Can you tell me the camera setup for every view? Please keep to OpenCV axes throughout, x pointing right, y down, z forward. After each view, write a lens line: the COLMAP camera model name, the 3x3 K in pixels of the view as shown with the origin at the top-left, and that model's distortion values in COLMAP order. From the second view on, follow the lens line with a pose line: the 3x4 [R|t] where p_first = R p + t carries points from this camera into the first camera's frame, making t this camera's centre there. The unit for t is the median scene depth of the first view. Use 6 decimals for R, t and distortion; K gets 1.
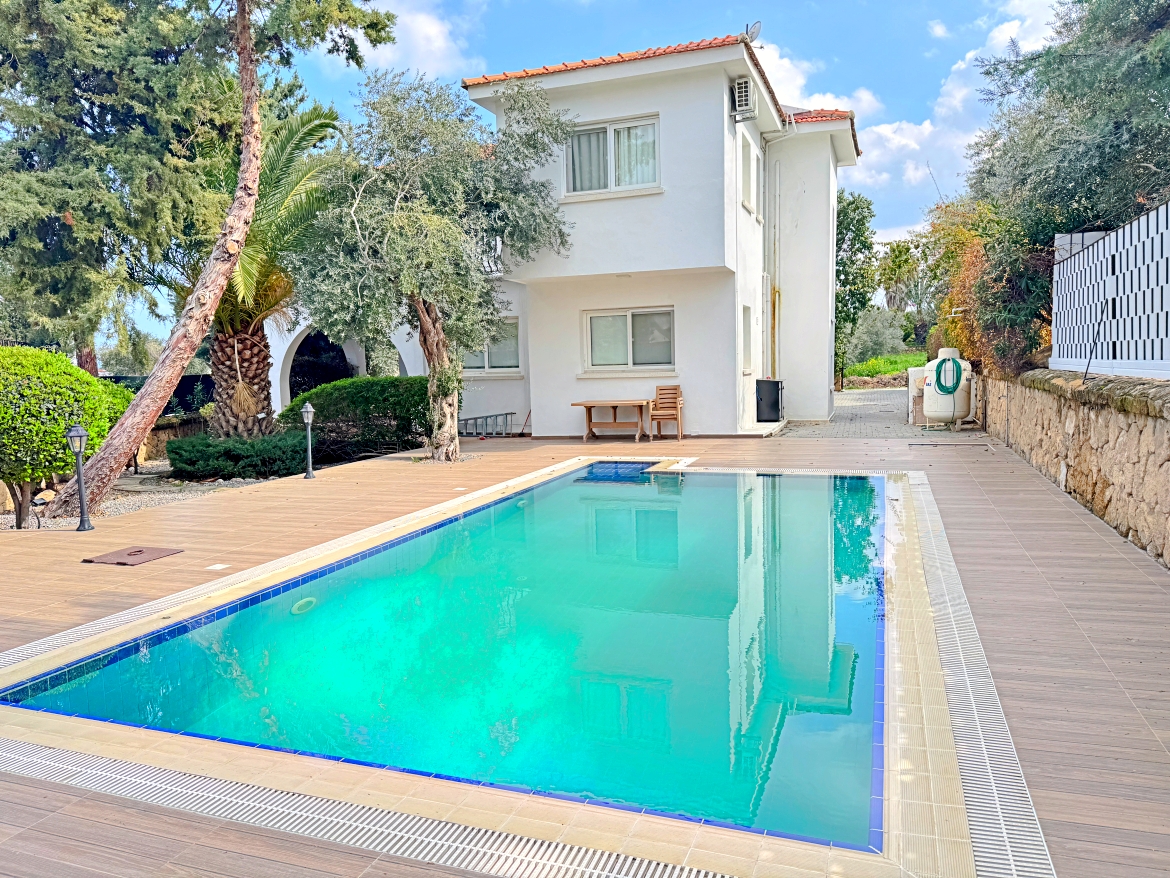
lens RADIAL K [[811.1, 0, 584.1], [0, 811.1, 433.7], [0, 0, 1]] dist [0.124279, -0.148604]
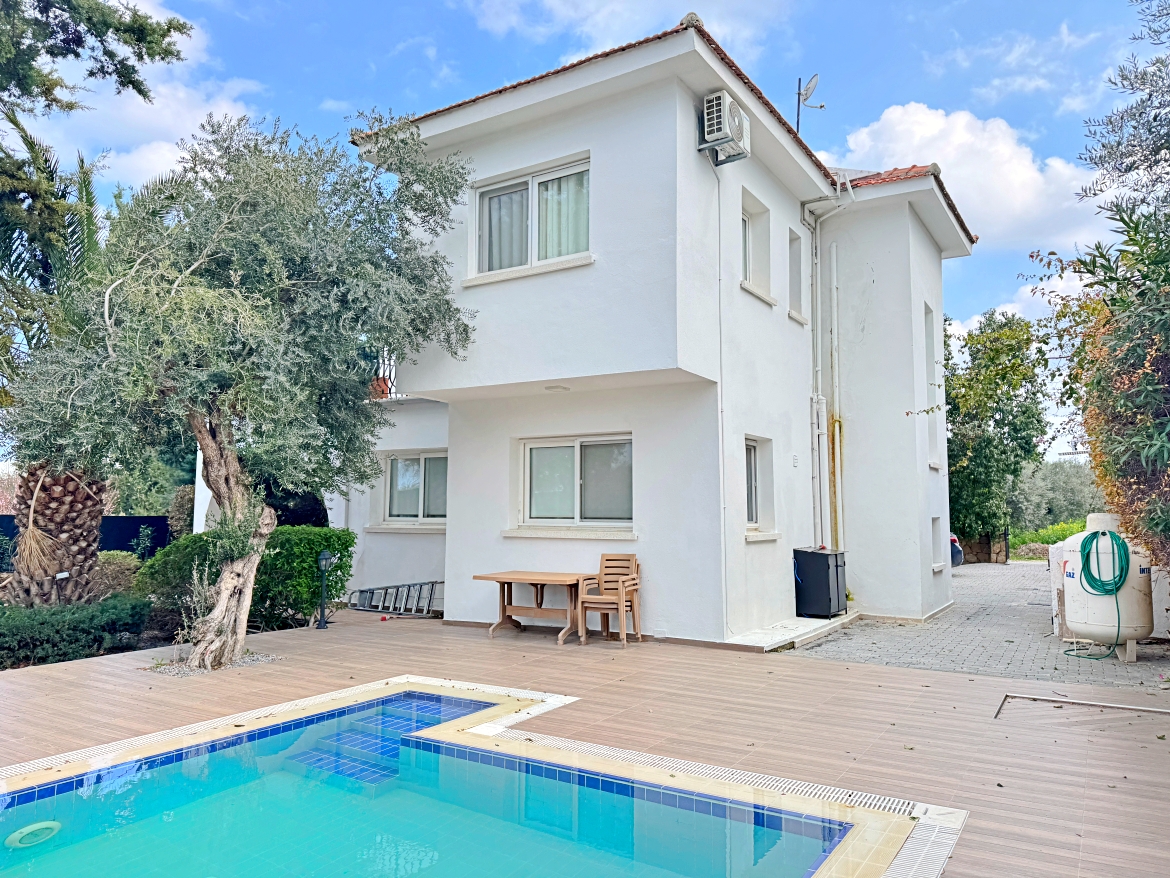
lens RADIAL K [[811.1, 0, 584.1], [0, 811.1, 433.7], [0, 0, 1]] dist [0.124279, -0.148604]
pose [[0.977411, 0.012042, -0.211006, 0.210048], [-0.049573, 0.983586, -0.173495, -0.039868], [0.205453, 0.180036, 0.961965, 0.357739]]
